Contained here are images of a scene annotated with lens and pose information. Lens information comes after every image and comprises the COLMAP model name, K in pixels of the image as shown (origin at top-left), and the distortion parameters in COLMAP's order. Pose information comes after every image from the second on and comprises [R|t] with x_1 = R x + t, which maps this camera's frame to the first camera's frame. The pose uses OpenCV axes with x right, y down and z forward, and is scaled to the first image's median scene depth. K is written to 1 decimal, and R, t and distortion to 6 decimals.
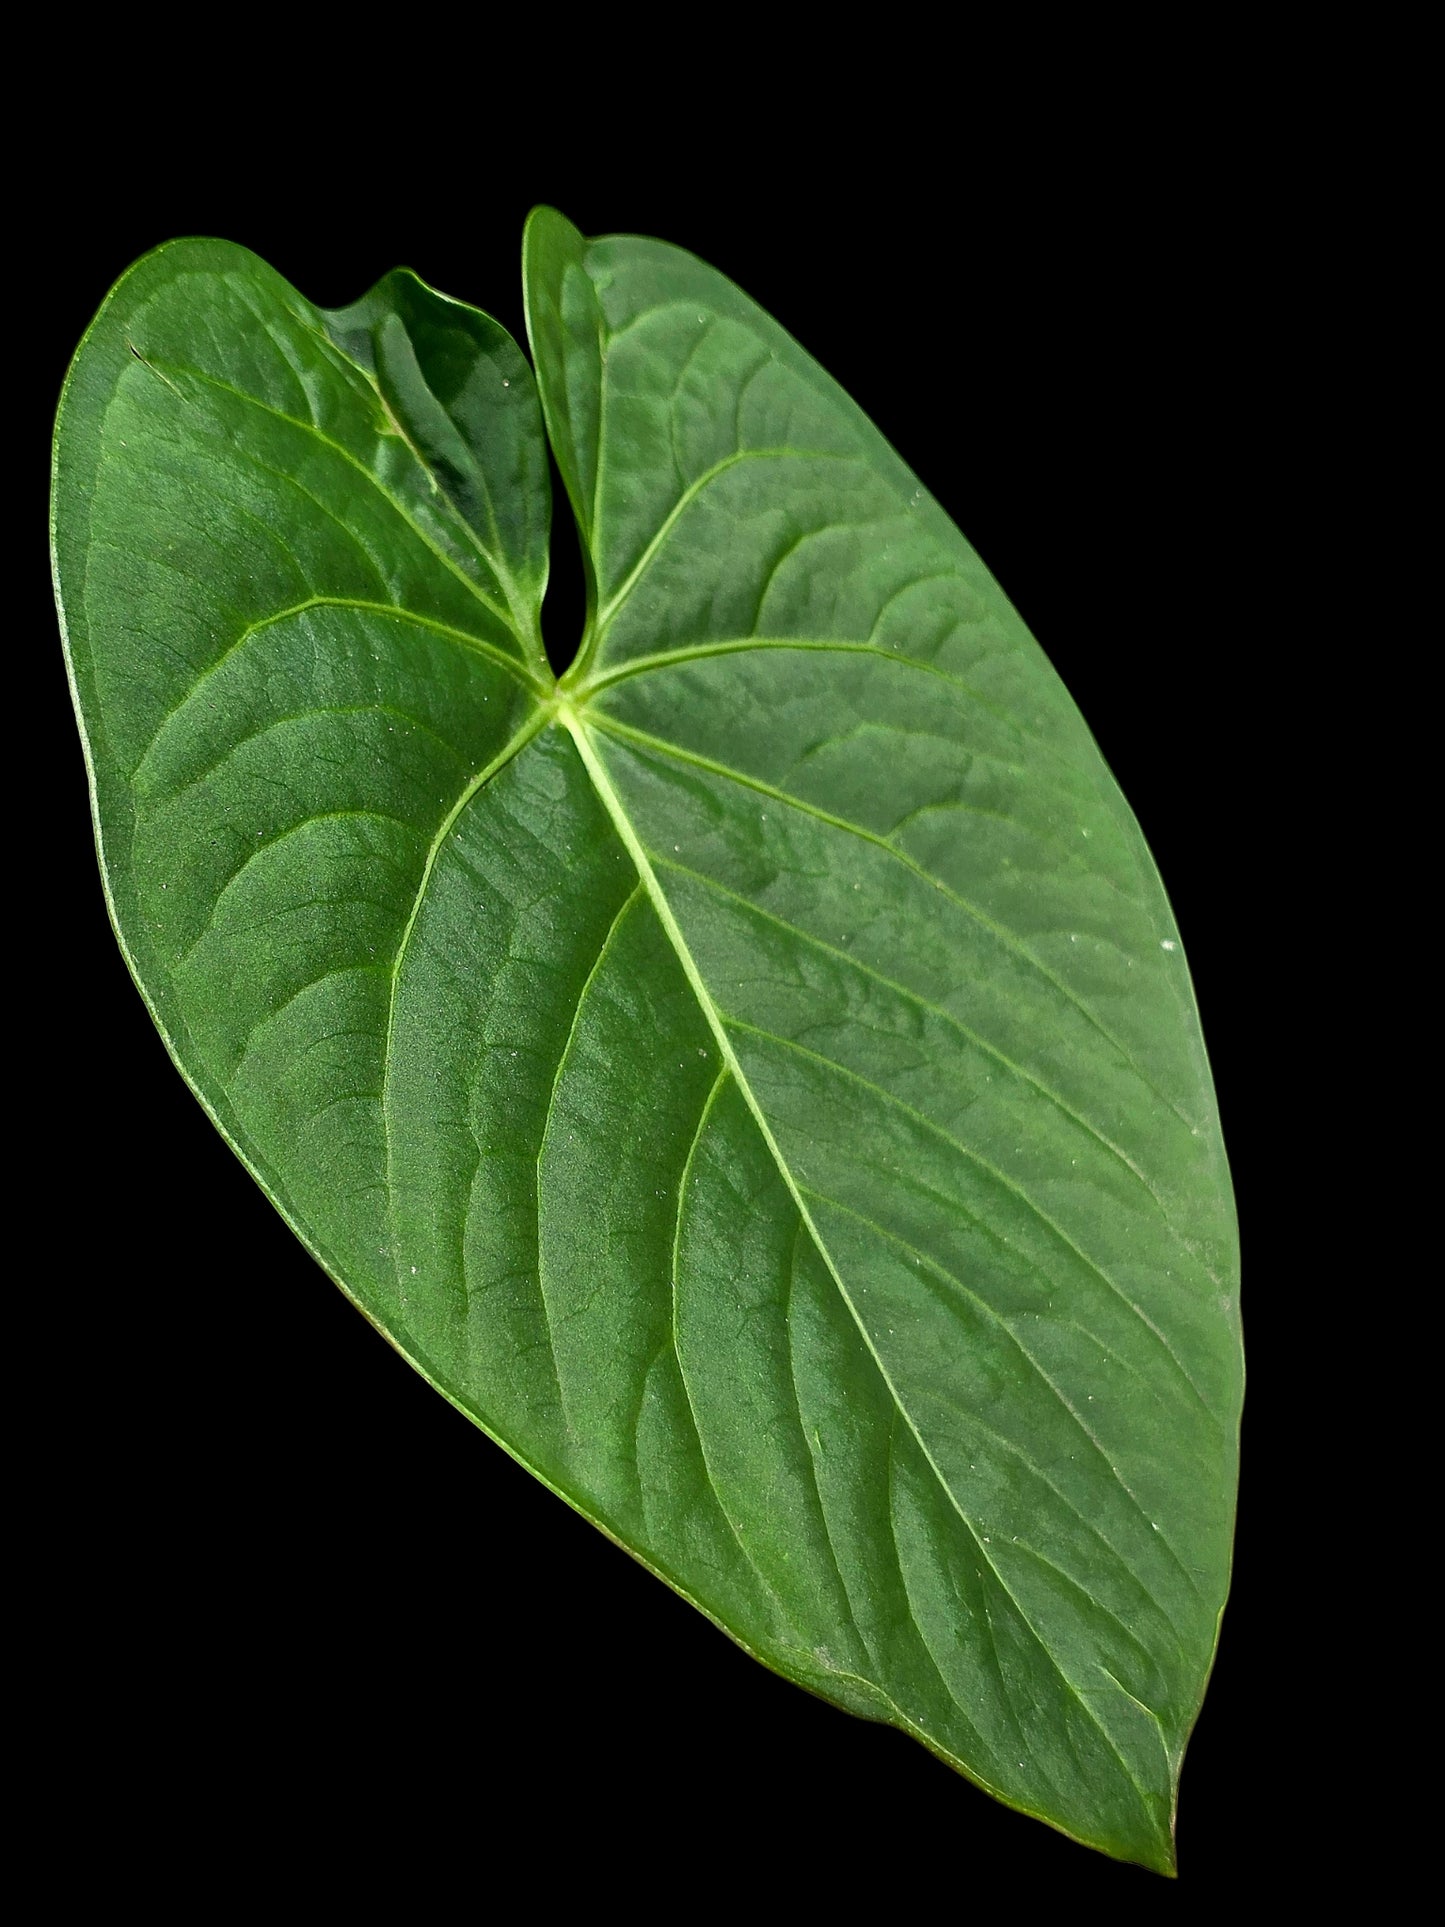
lens RADIAL K [[2837.3, 0, 722.5], [0, 2837.3, 963.5], [0, 0, 1]] dist [0.269843, -1.631930]
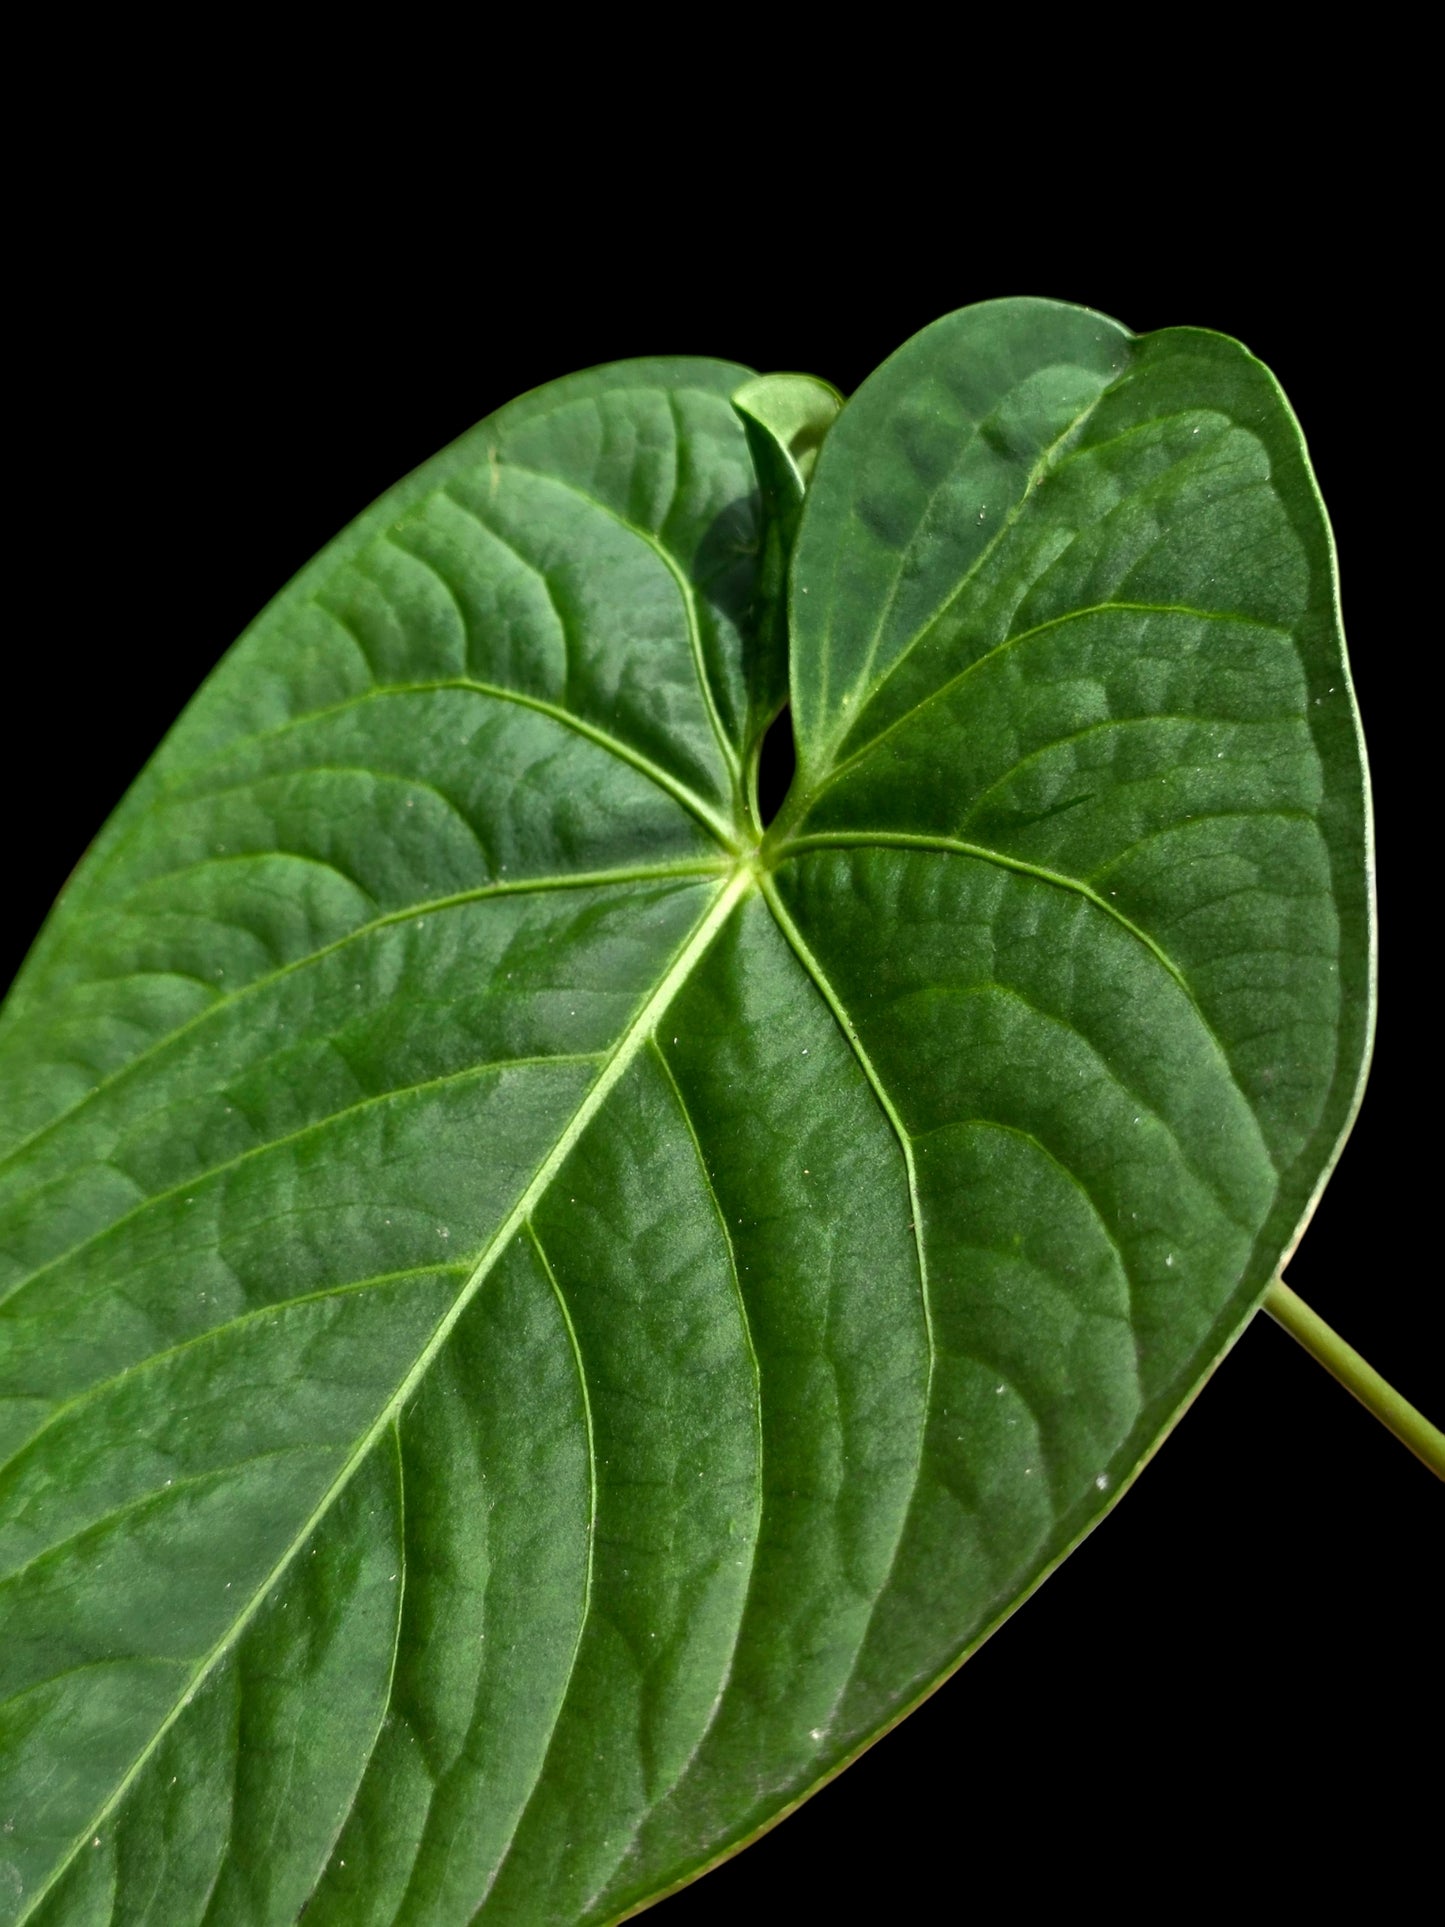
lens RADIAL K [[2810.8, 0, 811.9], [0, 2810.8, 960.5], [0, 0, 1]] dist [0.224692, -1.244559]
pose [[-0.025899, 0.108589, -0.993749, 0.772489], [-0.298671, 0.947837, 0.111356, -0.162960], [0.954004, 0.299689, 0.007884, 1.024337]]
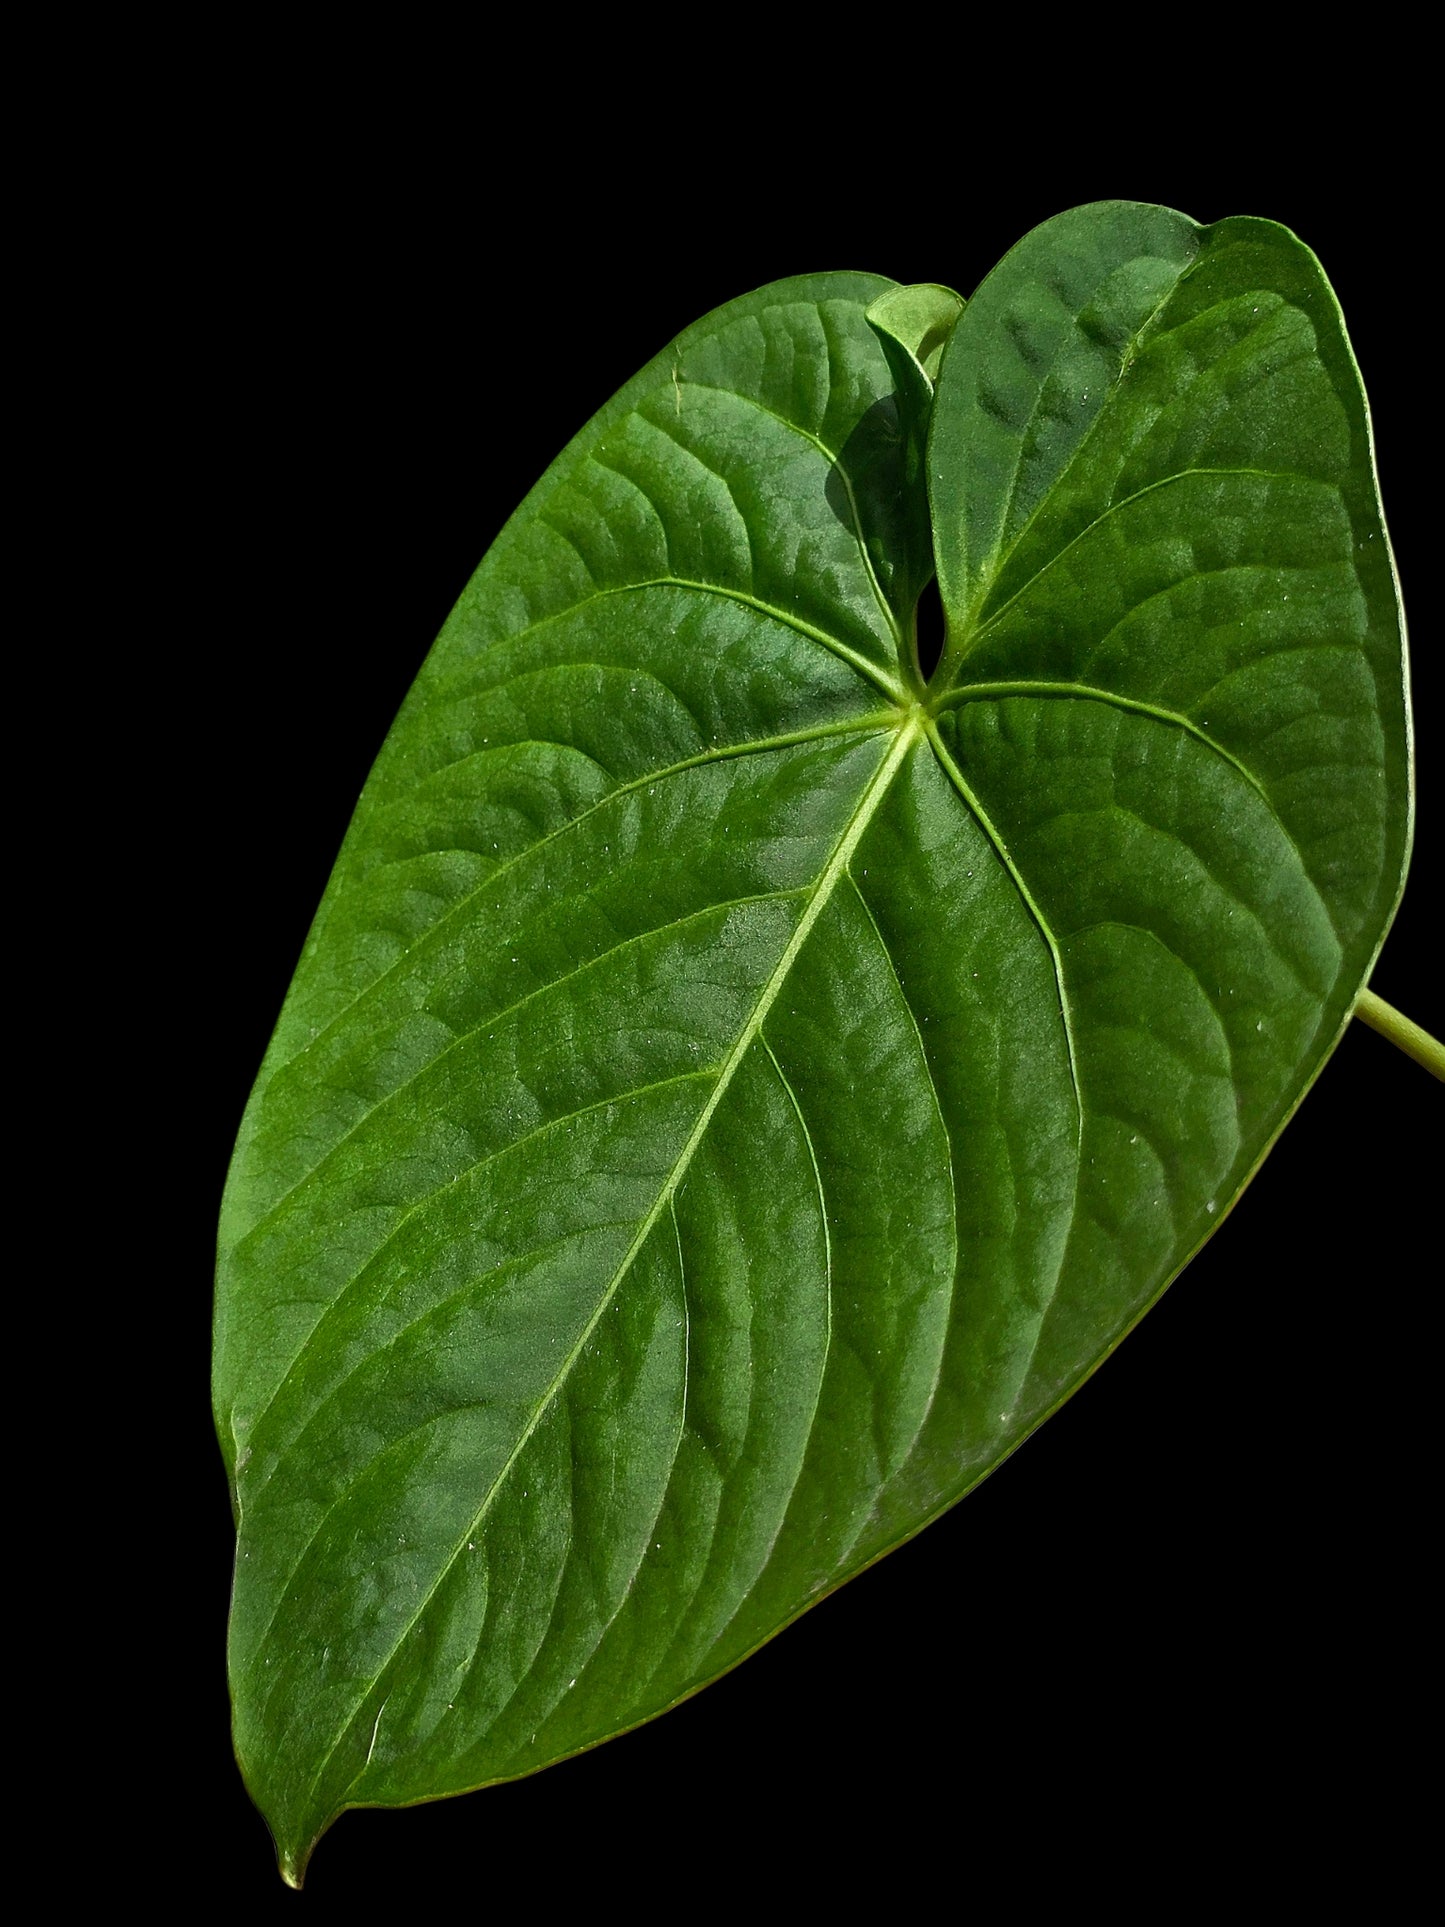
lens RADIAL K [[2837.3, 0, 722.5], [0, 2837.3, 963.5], [0, 0, 1]] dist [0.269843, -1.631930]
pose [[-0.147379, 0.202513, -0.968126, 0.933924], [-0.180416, 0.956889, 0.227627, -0.222958], [0.972486, 0.208213, -0.104489, 1.060595]]
